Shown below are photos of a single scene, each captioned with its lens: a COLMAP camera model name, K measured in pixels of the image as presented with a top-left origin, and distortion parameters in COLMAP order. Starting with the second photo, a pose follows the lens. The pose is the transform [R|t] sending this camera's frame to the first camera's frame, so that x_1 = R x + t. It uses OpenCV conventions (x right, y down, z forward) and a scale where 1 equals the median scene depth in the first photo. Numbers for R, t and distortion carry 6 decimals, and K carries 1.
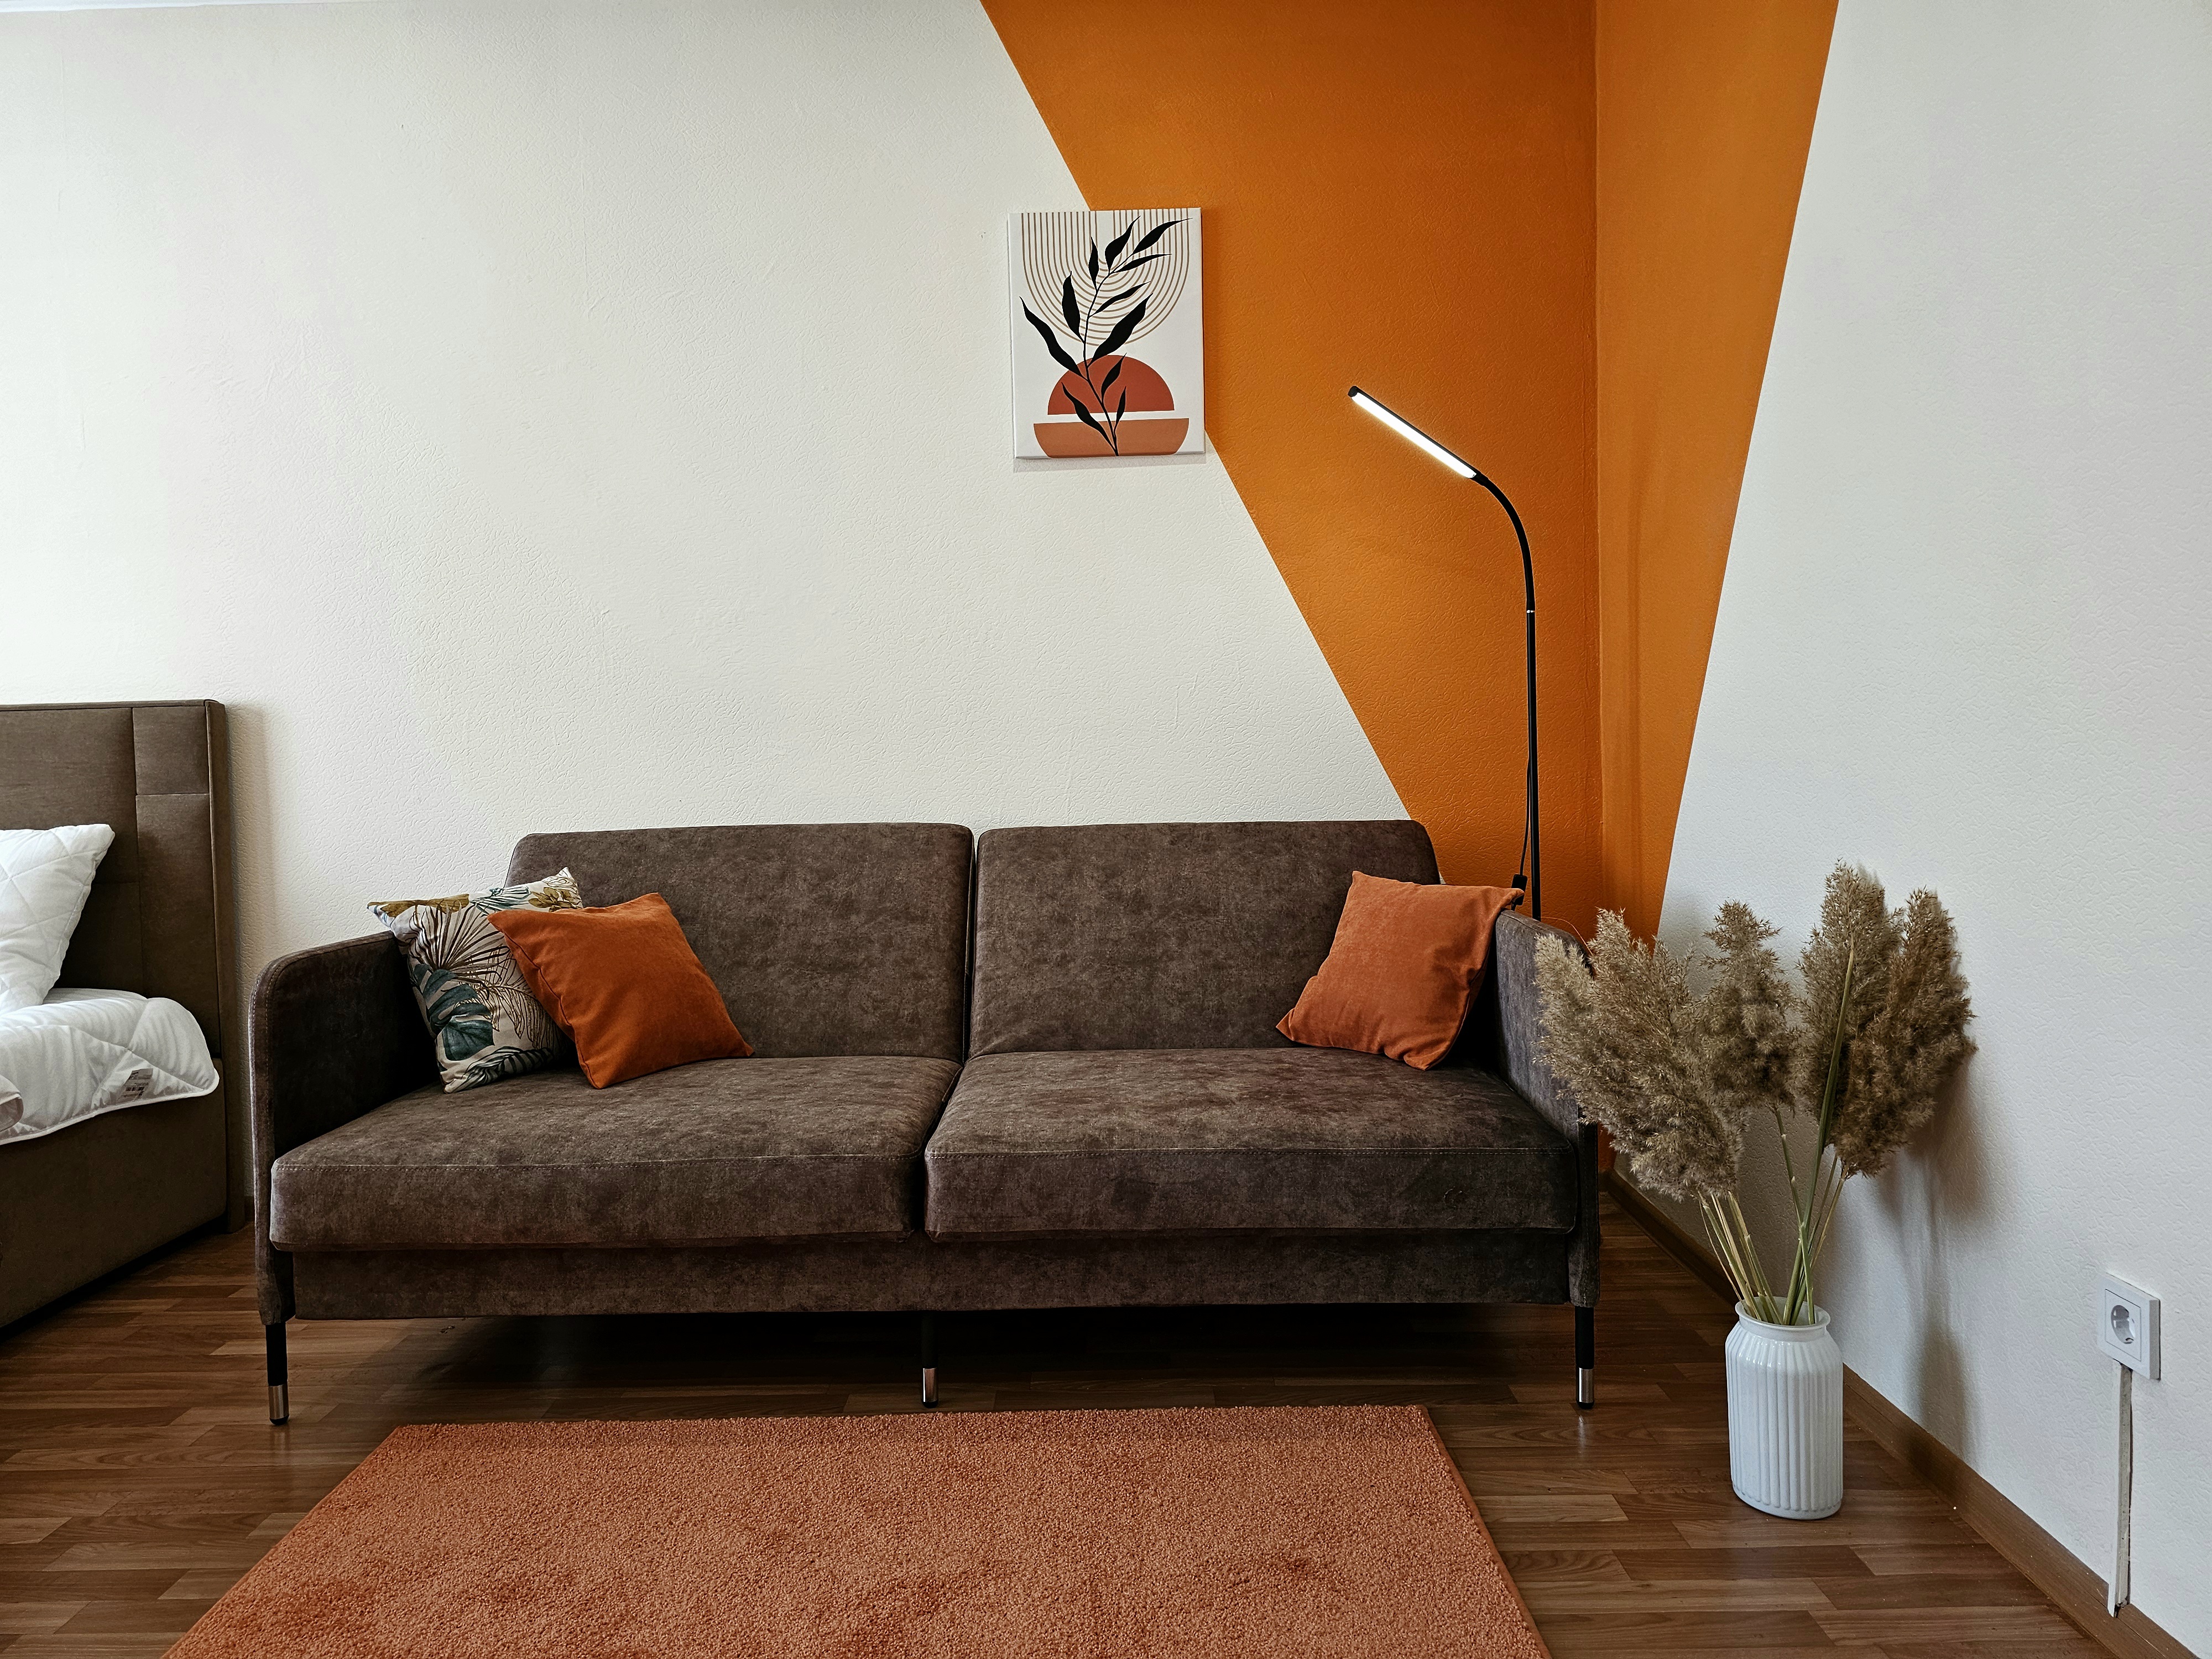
lens RADIAL K [[1491.7, 0, 1089.7], [0, 1491.7, 824.5], [0, 0, 1]] dist [0.065278, -0.068384]
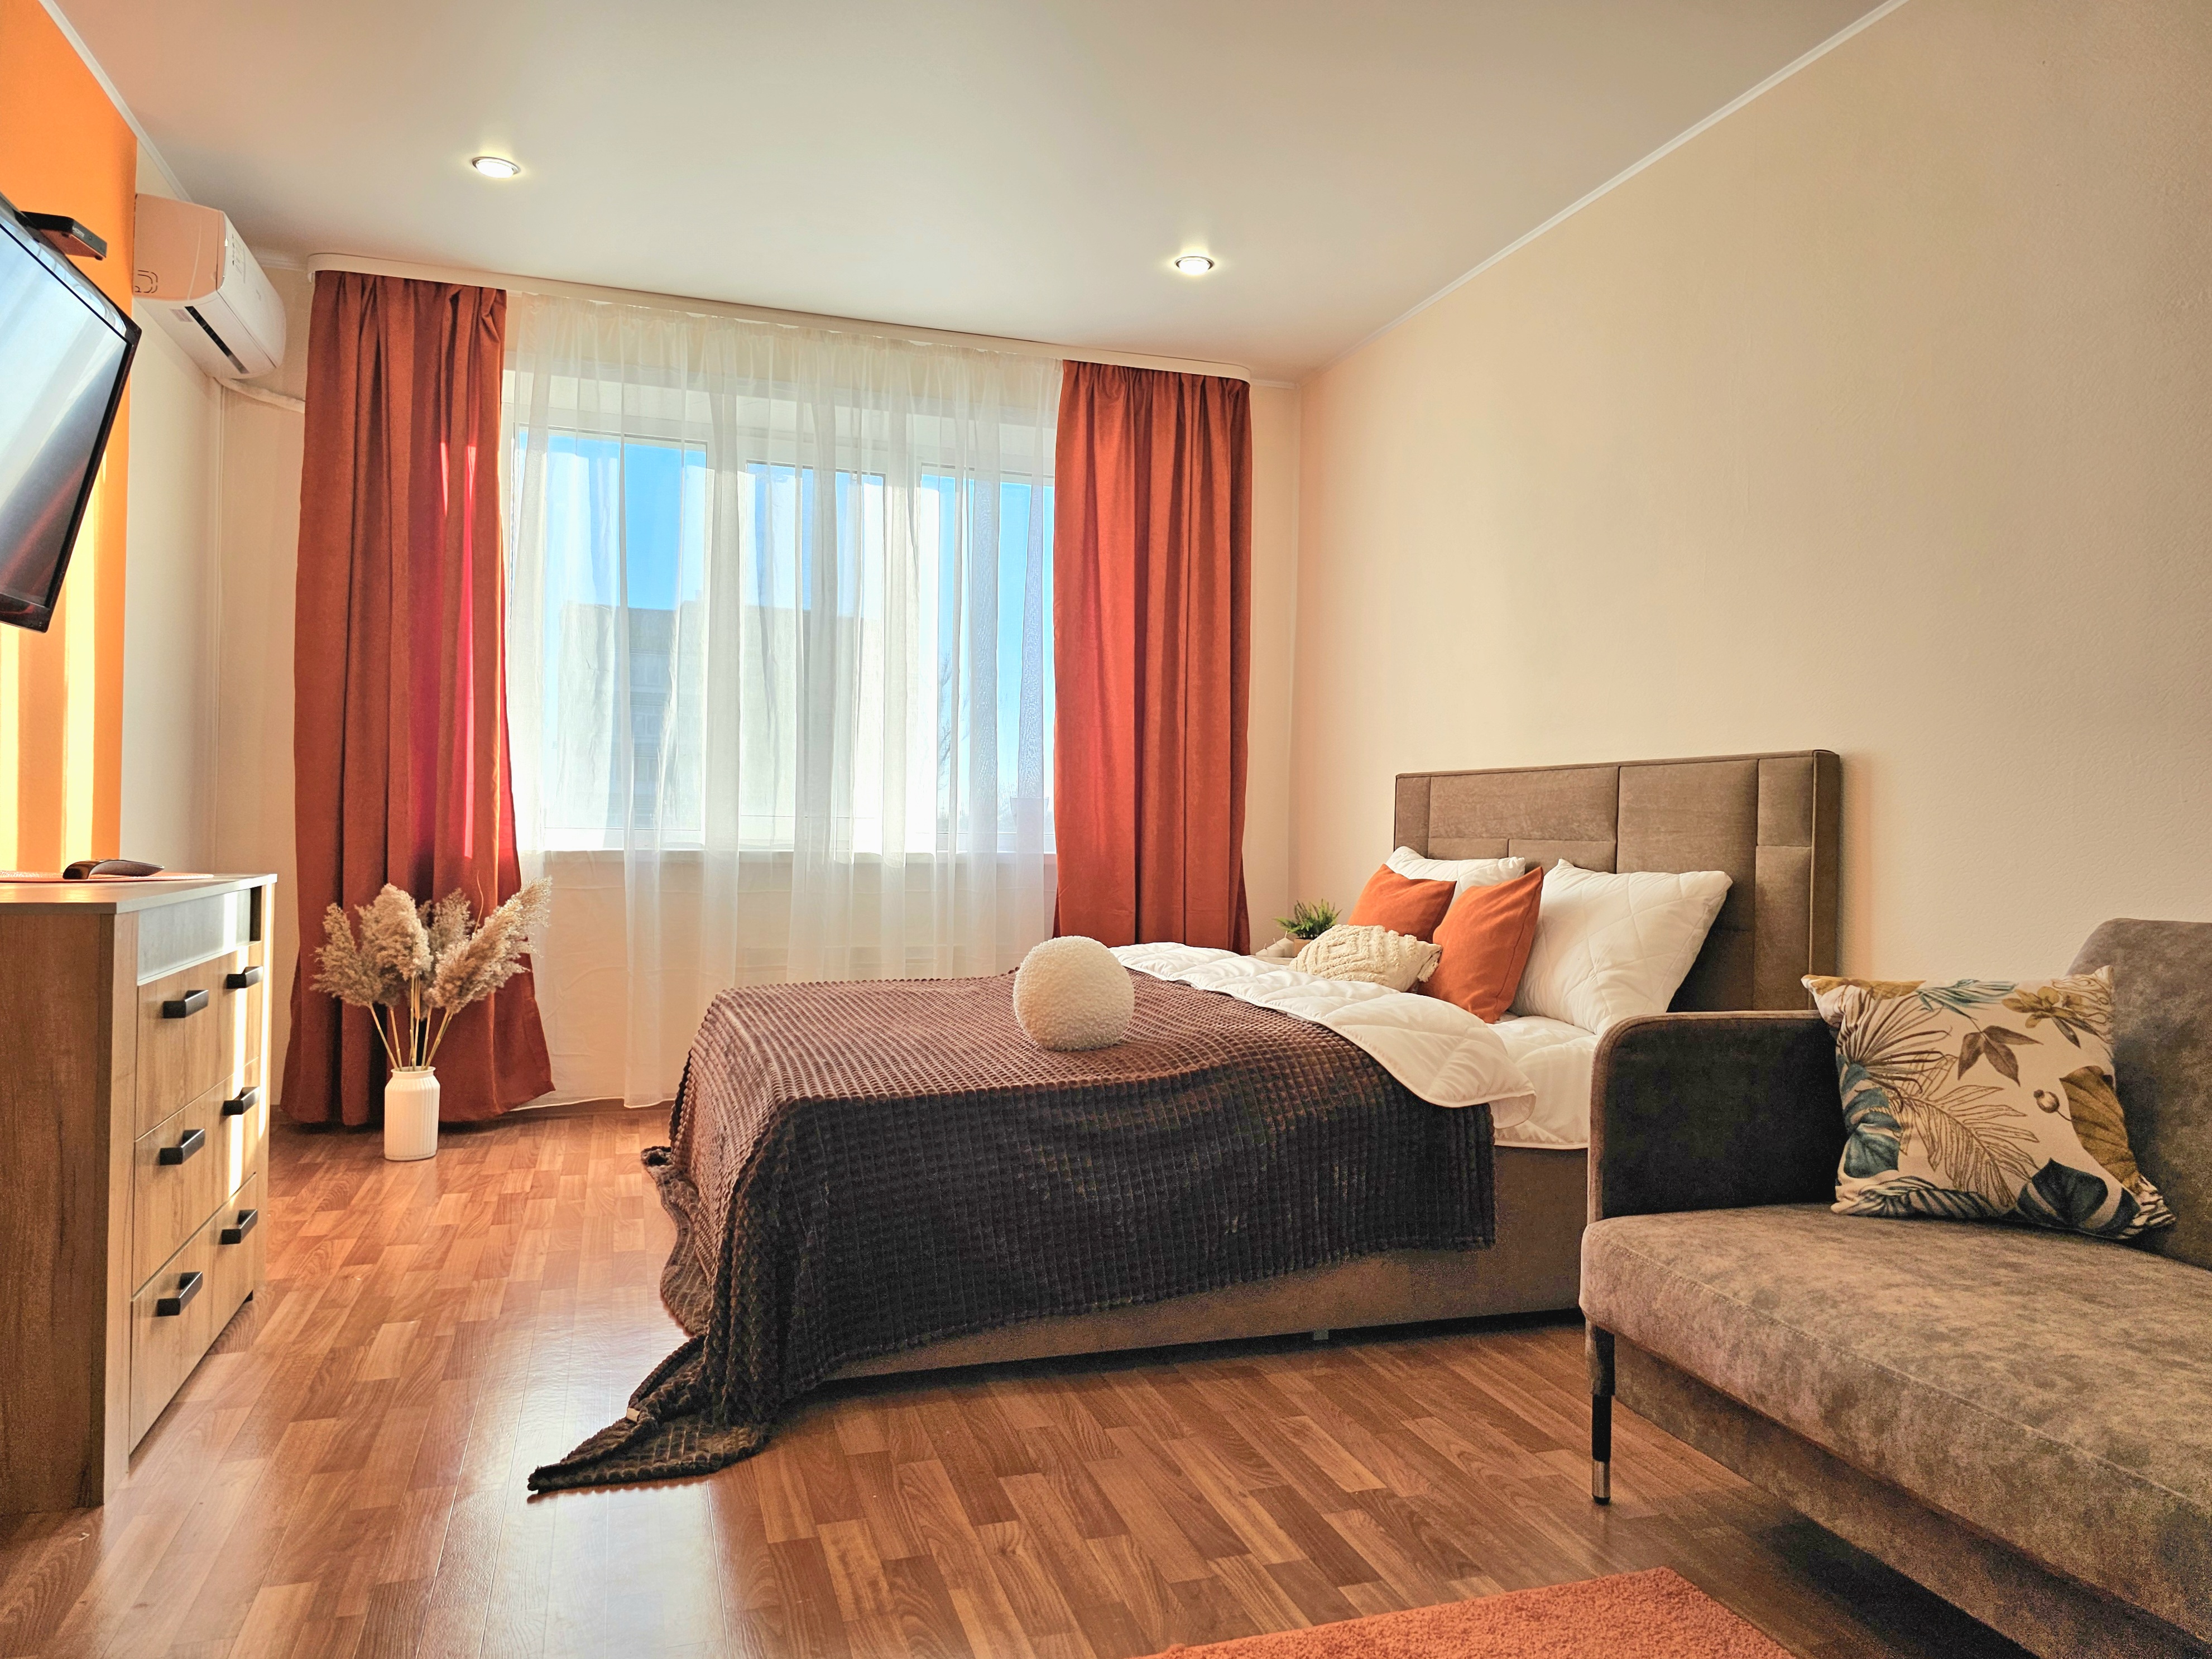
lens RADIAL K [[1503.4, 0, 1099.8], [0, 1503.4, 819.1], [0, 0, 1]] dist [0.056504, -0.050406]
pose [[0.312560, 0.027748, -0.949493, 0.207188], [-0.068346, 0.997639, 0.006657, -0.014915], [0.947436, 0.062814, 0.313718, 0.289454]]
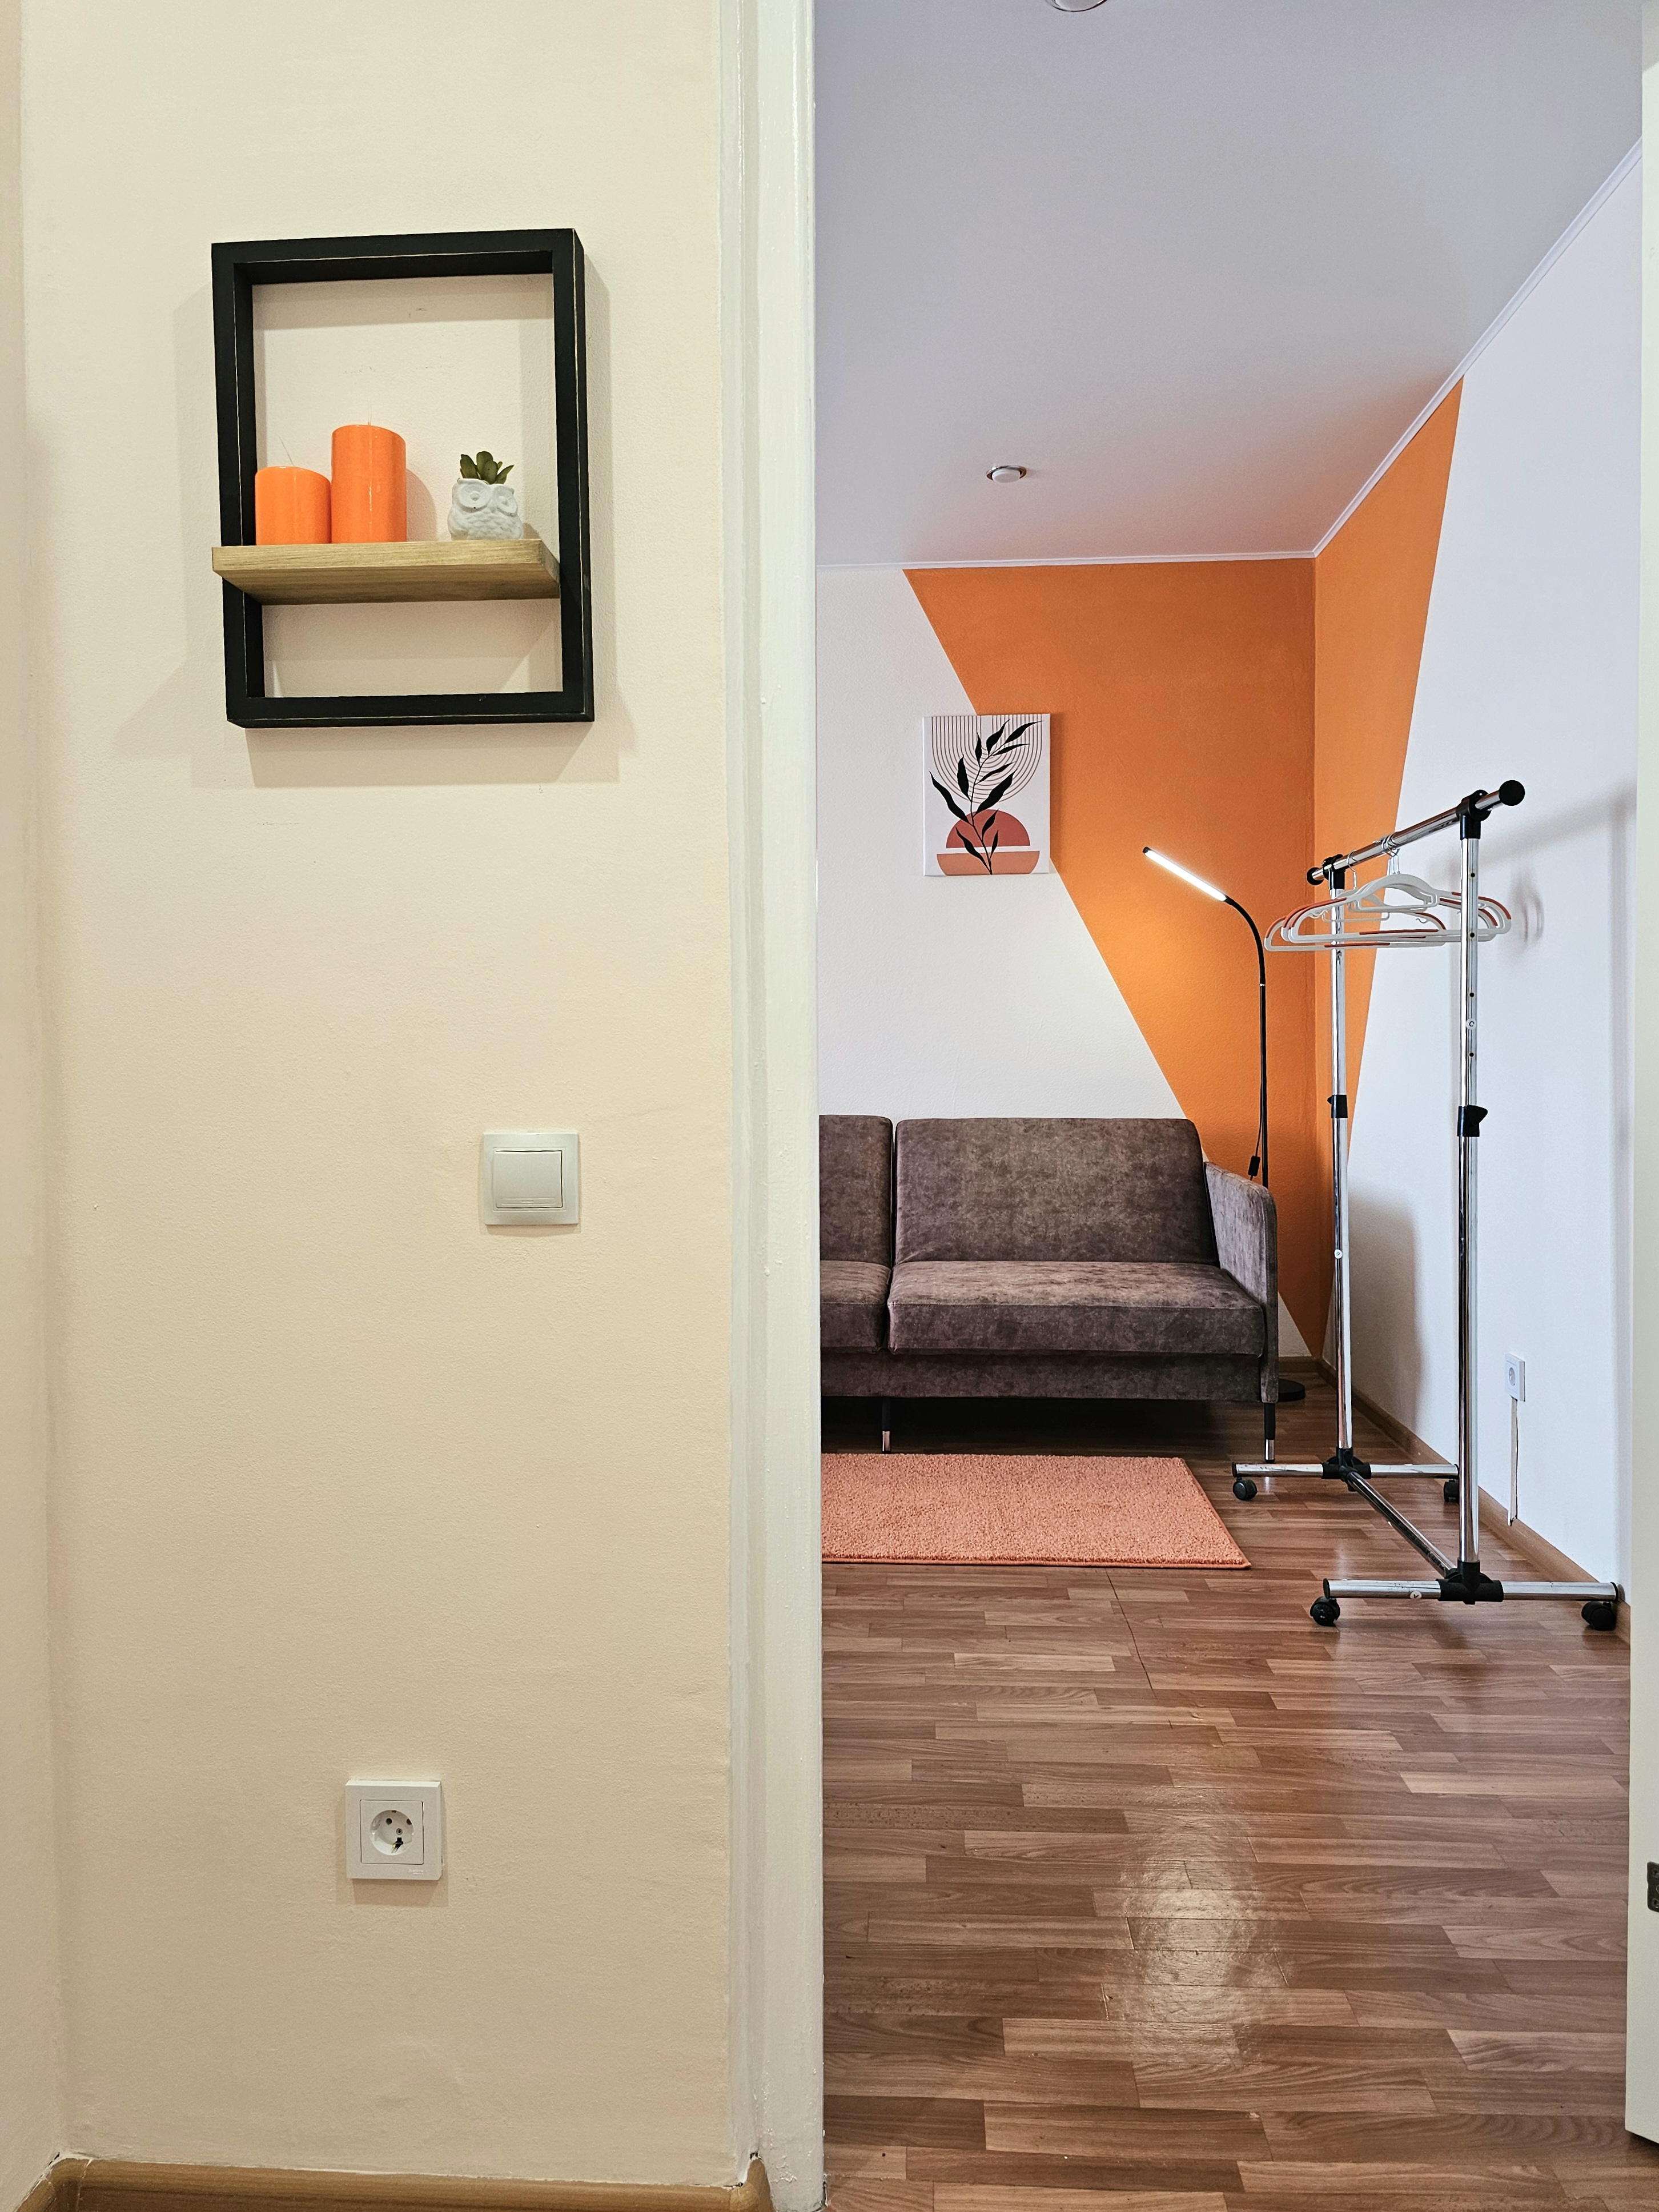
lens RADIAL K [[1581.6, 0, 818.5], [0, 1581.6, 1070.7], [0, 0, 1]] dist [0.085206, -0.095770]
pose [[0.998369, 0.016172, -0.054747, -0.070501], [-0.017732, 0.999447, -0.028131, 0.000101], [0.054262, 0.029056, 0.998104, -0.648807]]
